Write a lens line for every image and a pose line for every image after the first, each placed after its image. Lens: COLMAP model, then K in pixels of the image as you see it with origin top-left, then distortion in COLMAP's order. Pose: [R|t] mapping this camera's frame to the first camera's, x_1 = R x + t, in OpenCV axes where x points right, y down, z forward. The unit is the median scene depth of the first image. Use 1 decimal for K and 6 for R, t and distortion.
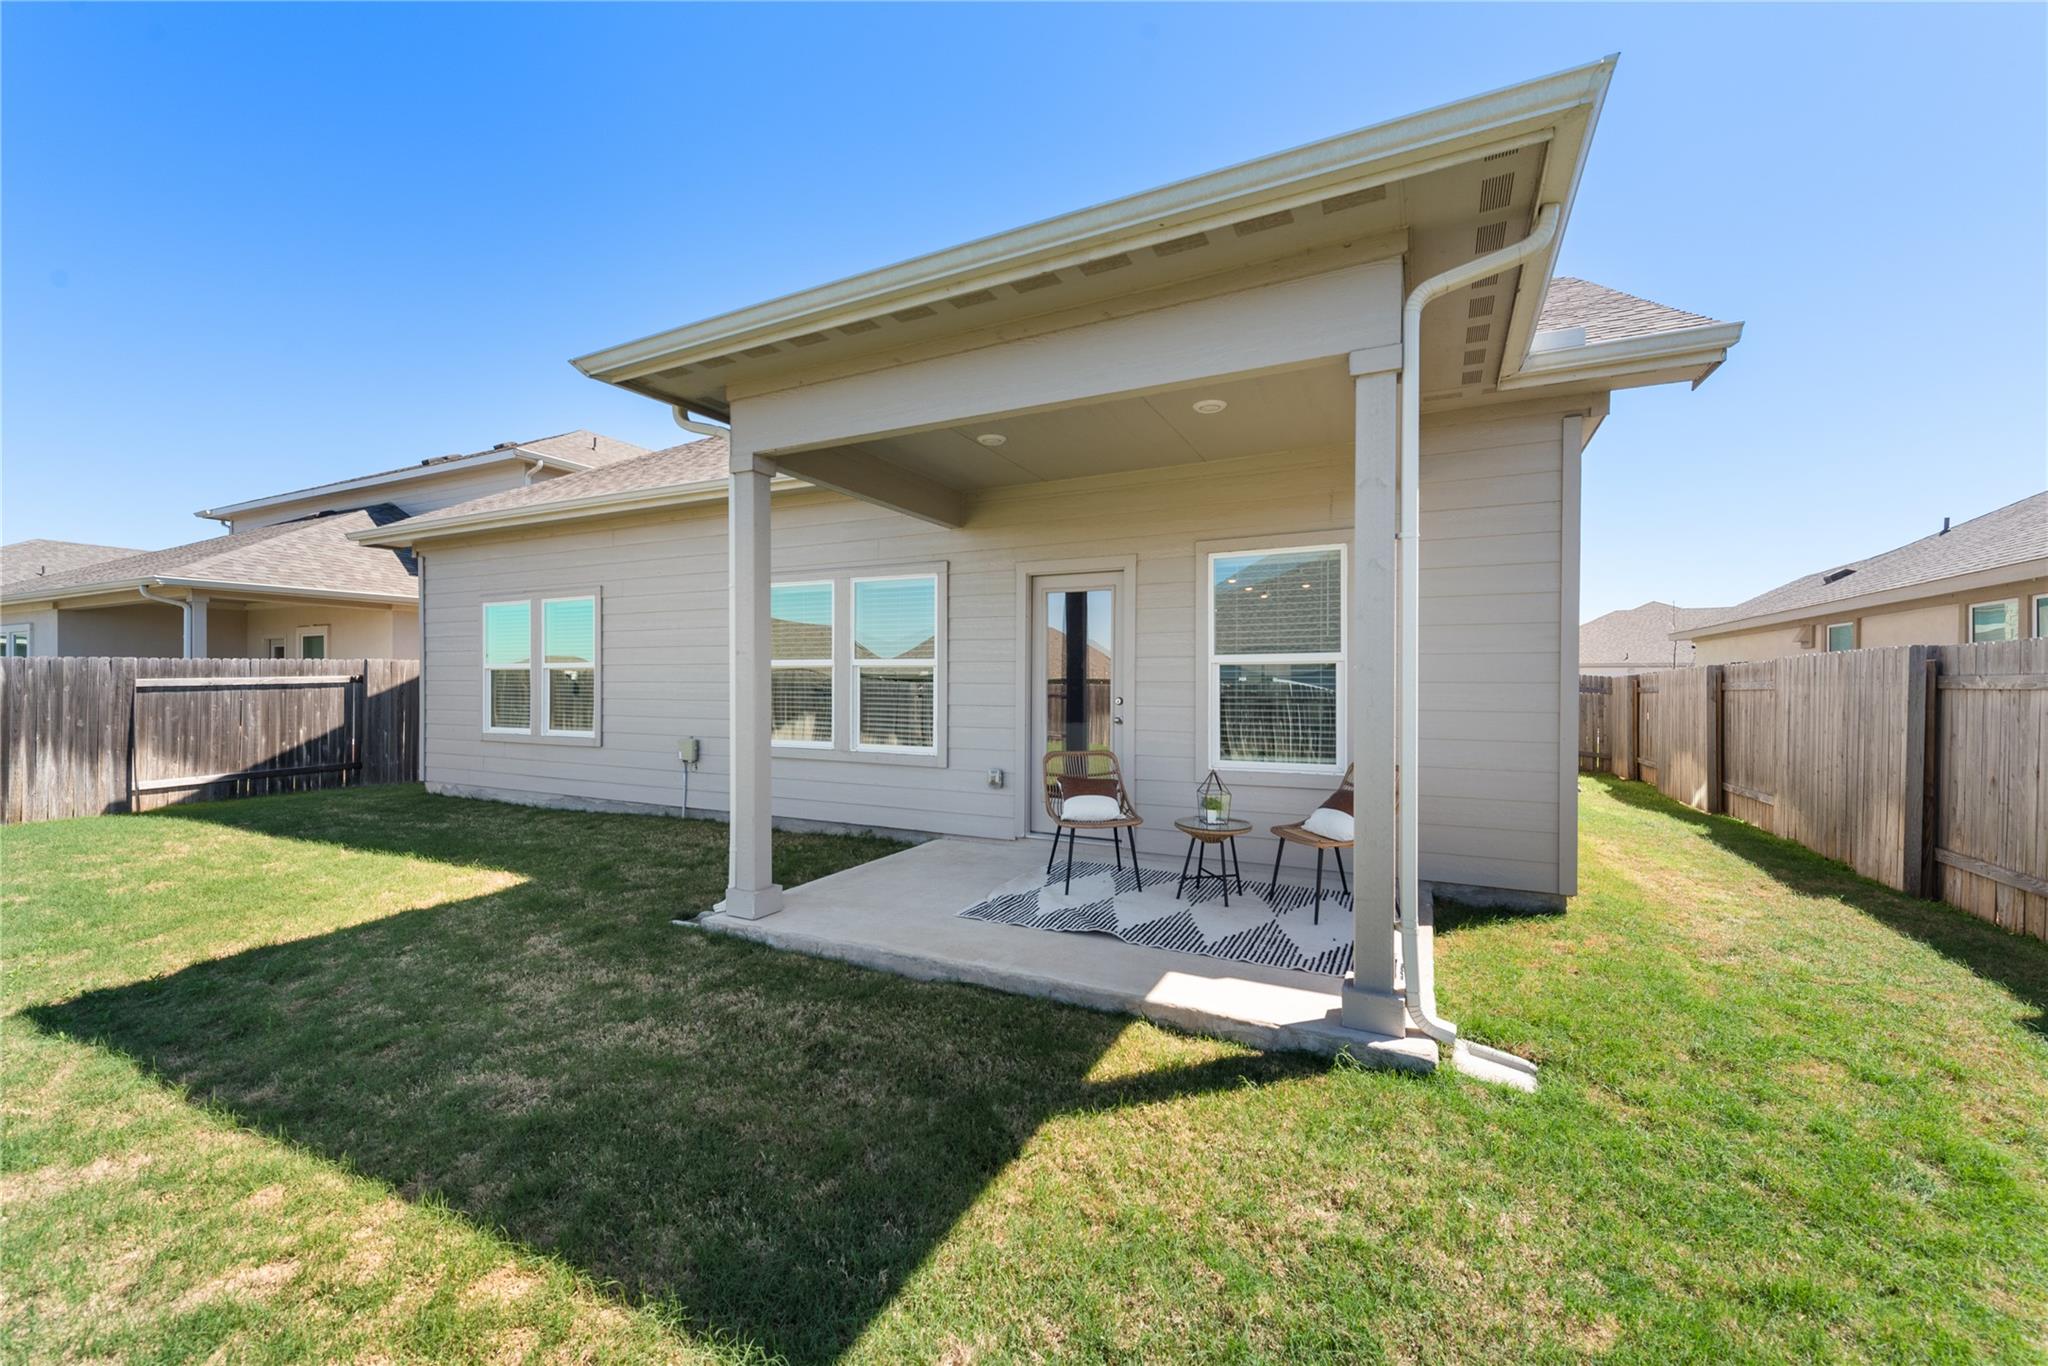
lens RADIAL K [[798.1, 0, 1033.8], [0, 798.1, 685.9], [0, 0, 1]] dist [0.002921, 0.000141]
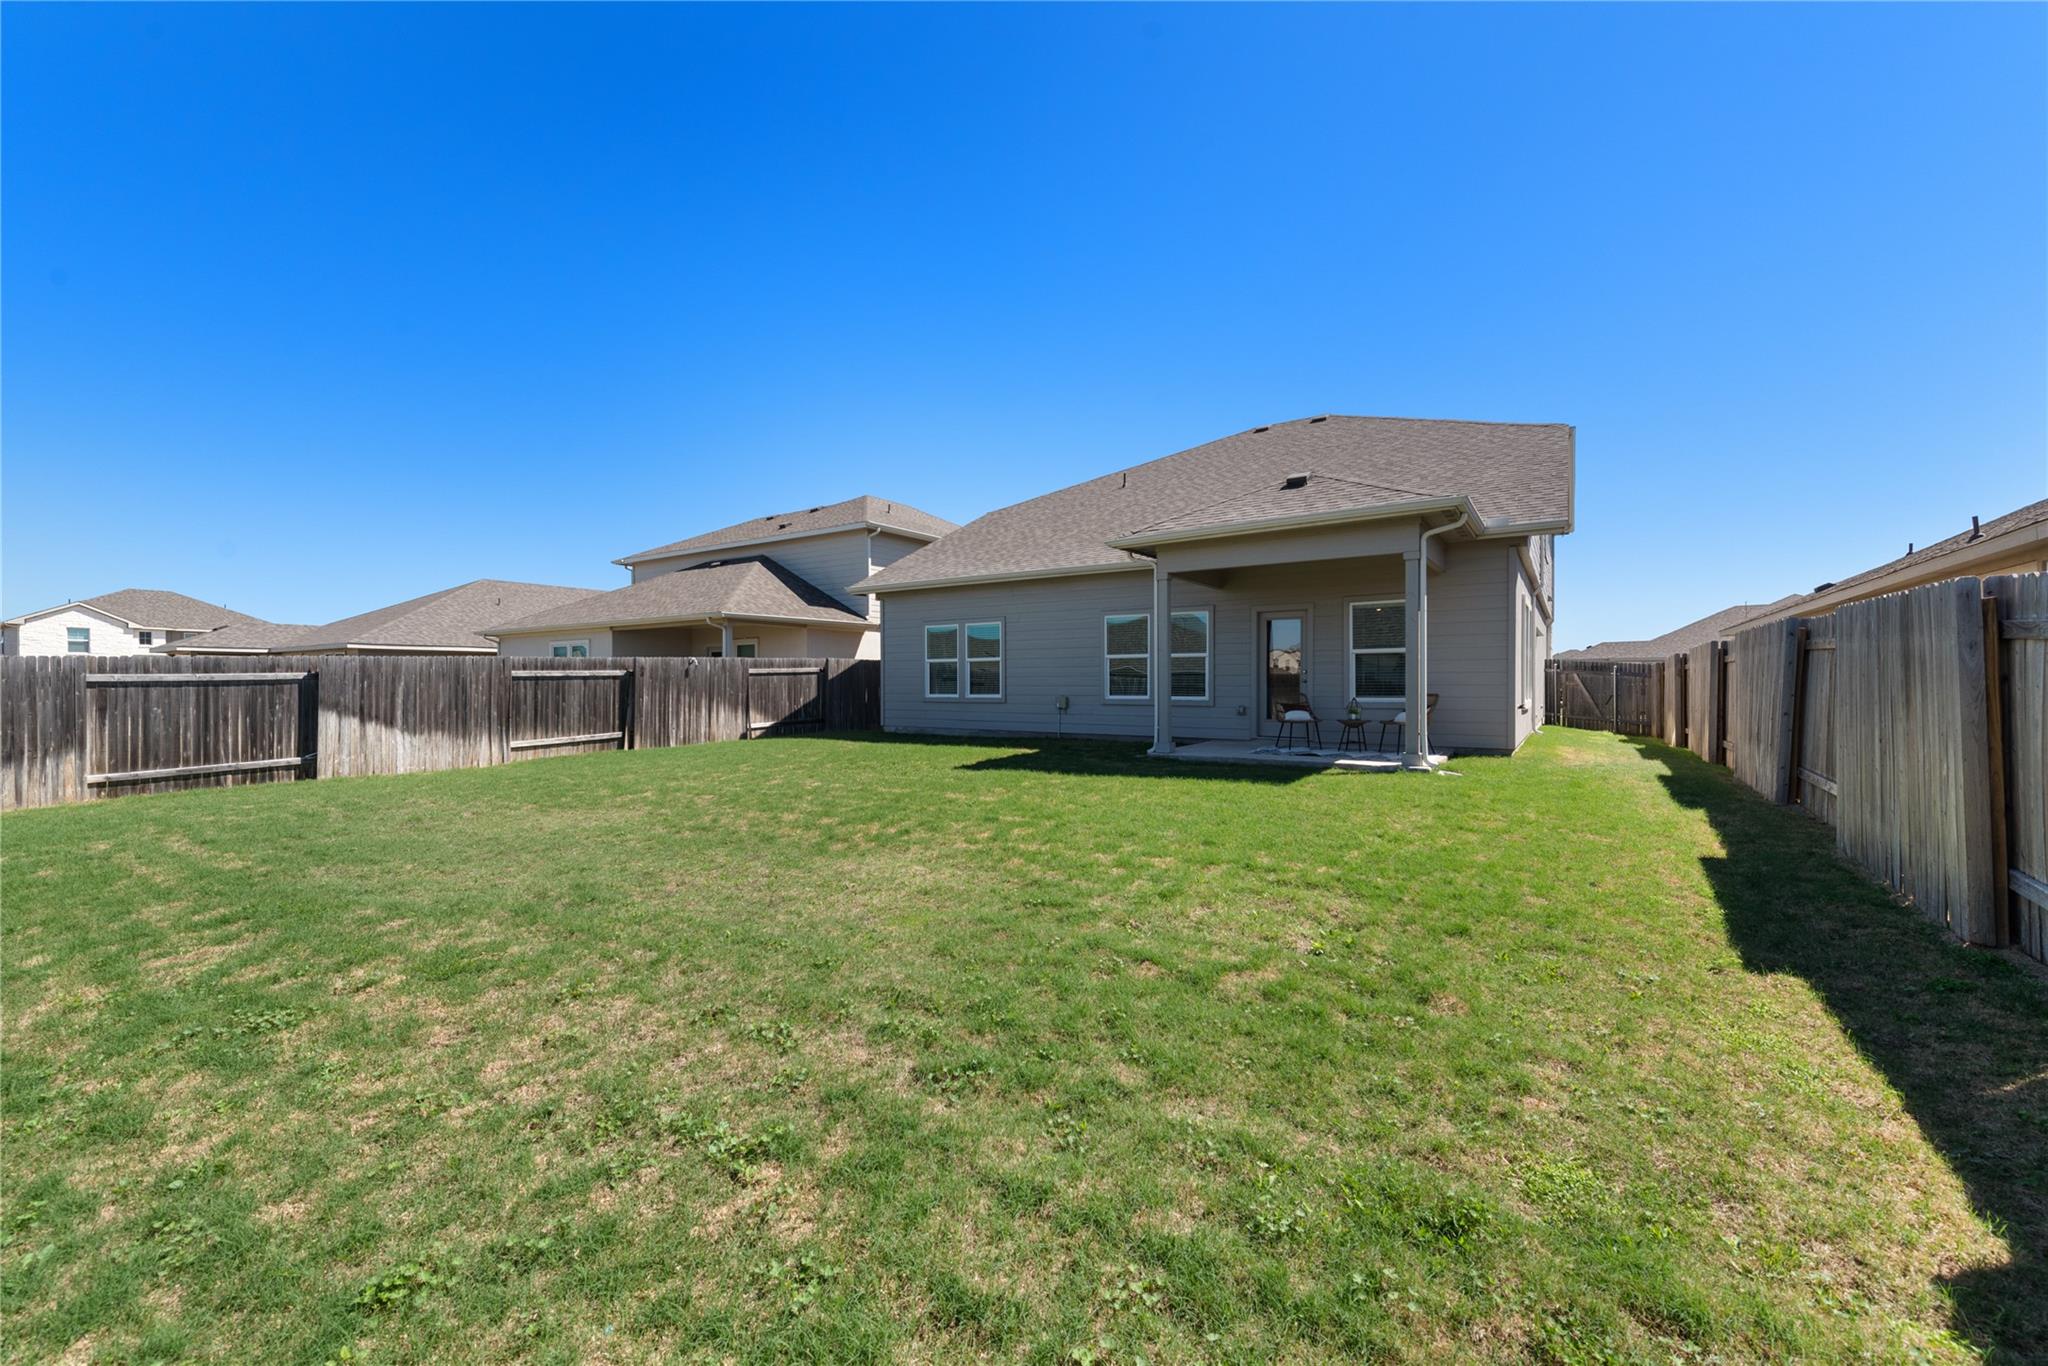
lens RADIAL K [[787.2, 0, 1031.0], [0, 787.2, 680.6], [0, 0, 1]] dist [0.025960, 0.000026]
pose [[0.991065, -0.005058, -0.133287, -0.214398], [0.004198, 0.999969, -0.006726, 0.034434], [0.133317, 0.006106, 0.991055, -0.755084]]
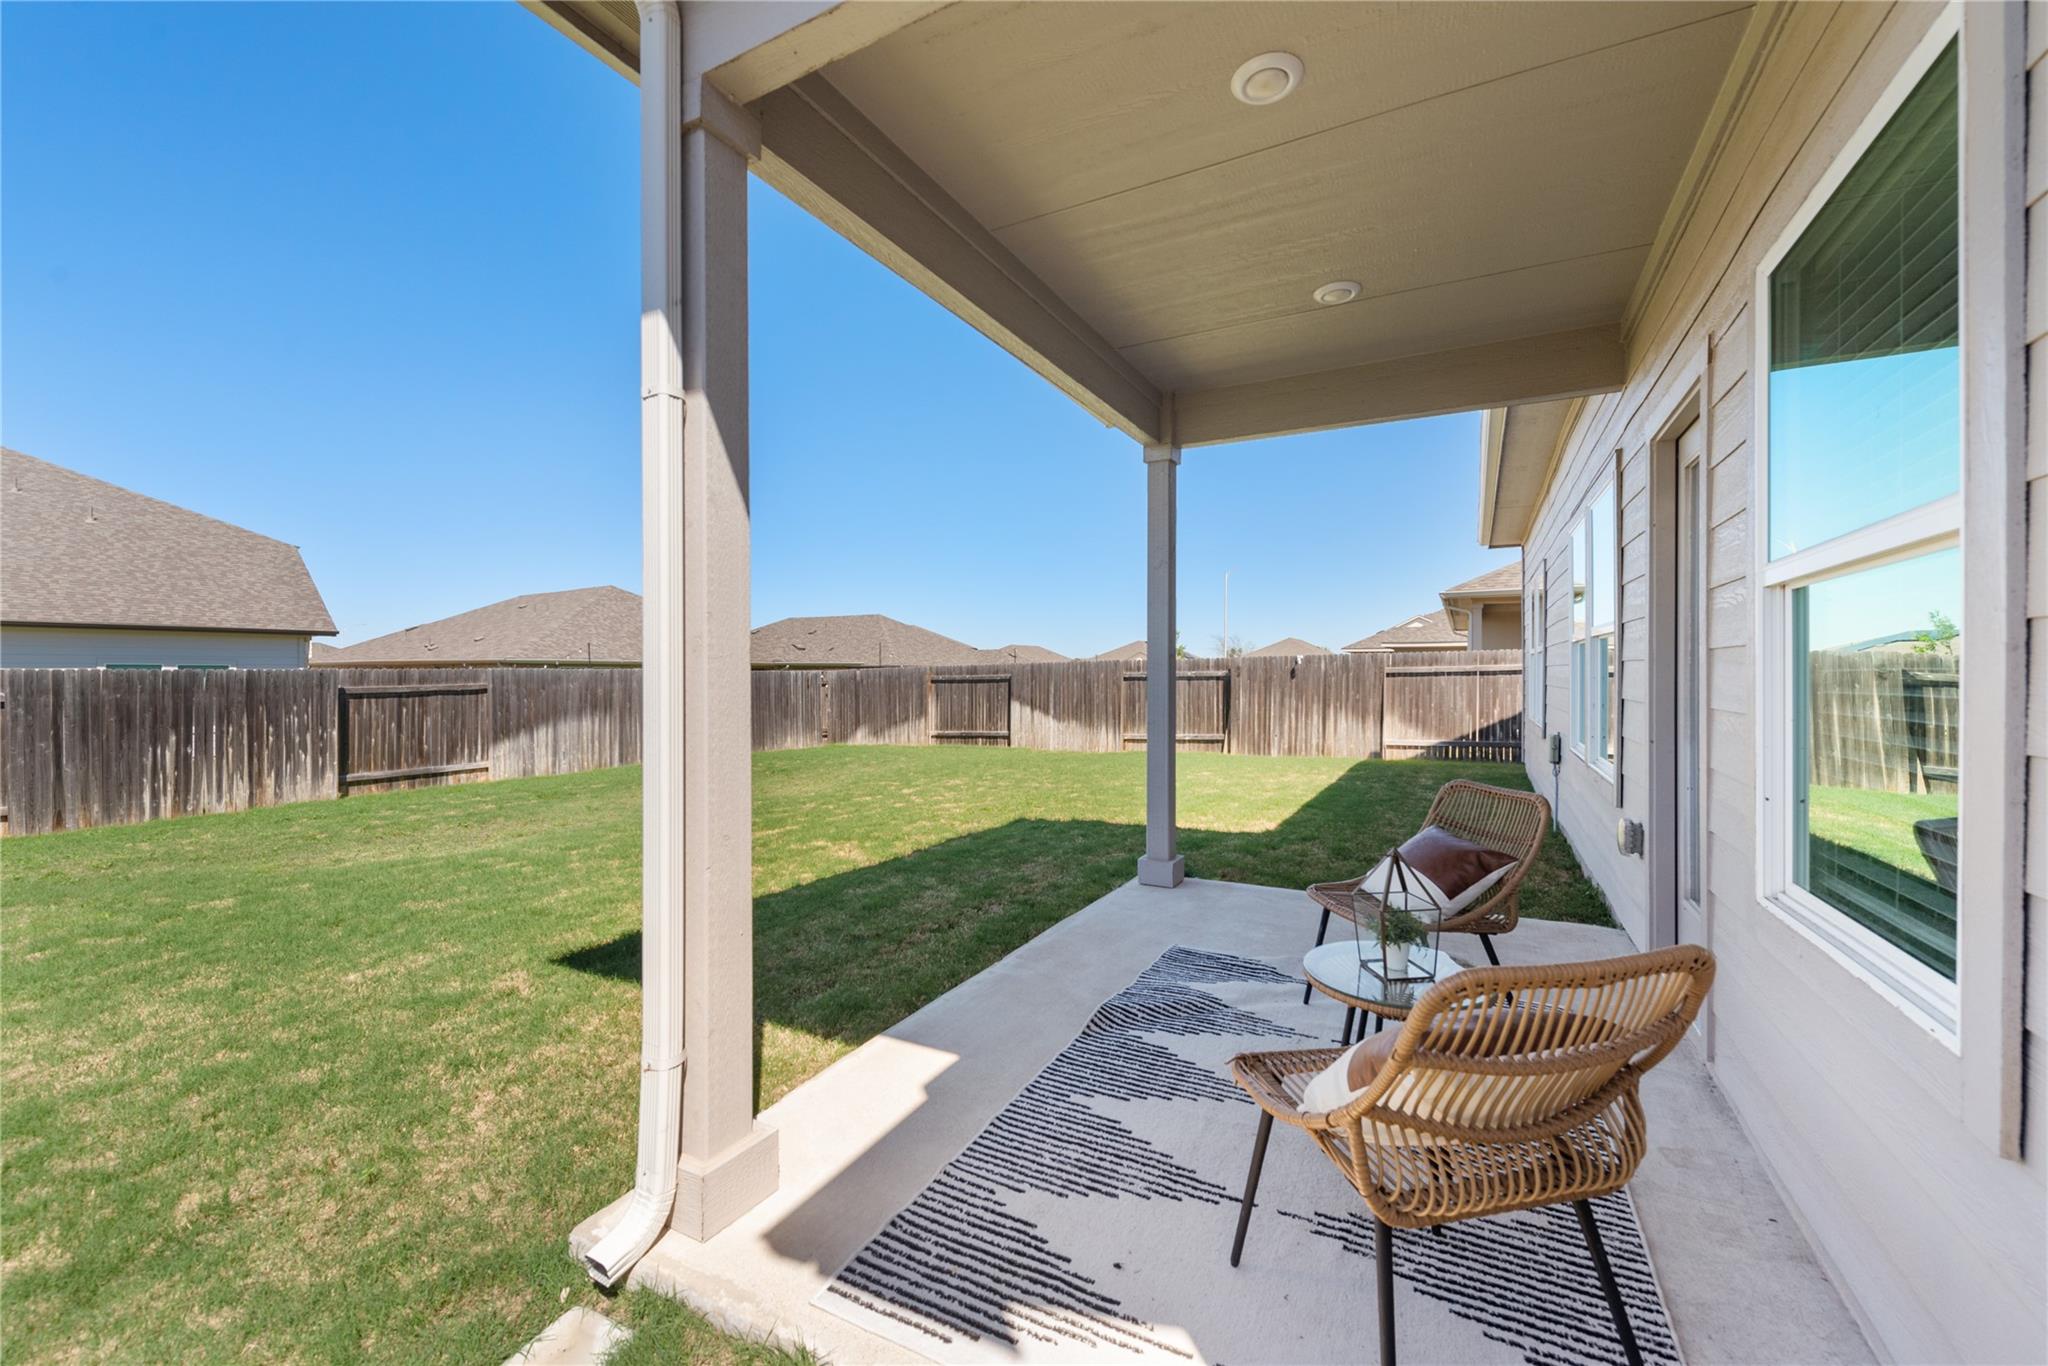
lens RADIAL K [[790.2, 0, 1024.0], [0, 790.2, 683.0], [0, 0, 1]] dist [0.007093, -0.000073]
pose [[-0.035536, 0.013055, -0.999283, 0.325885], [-0.005577, 0.999897, 0.013262, 0.004556], [0.999353, 0.006044, -0.035460, 0.401707]]
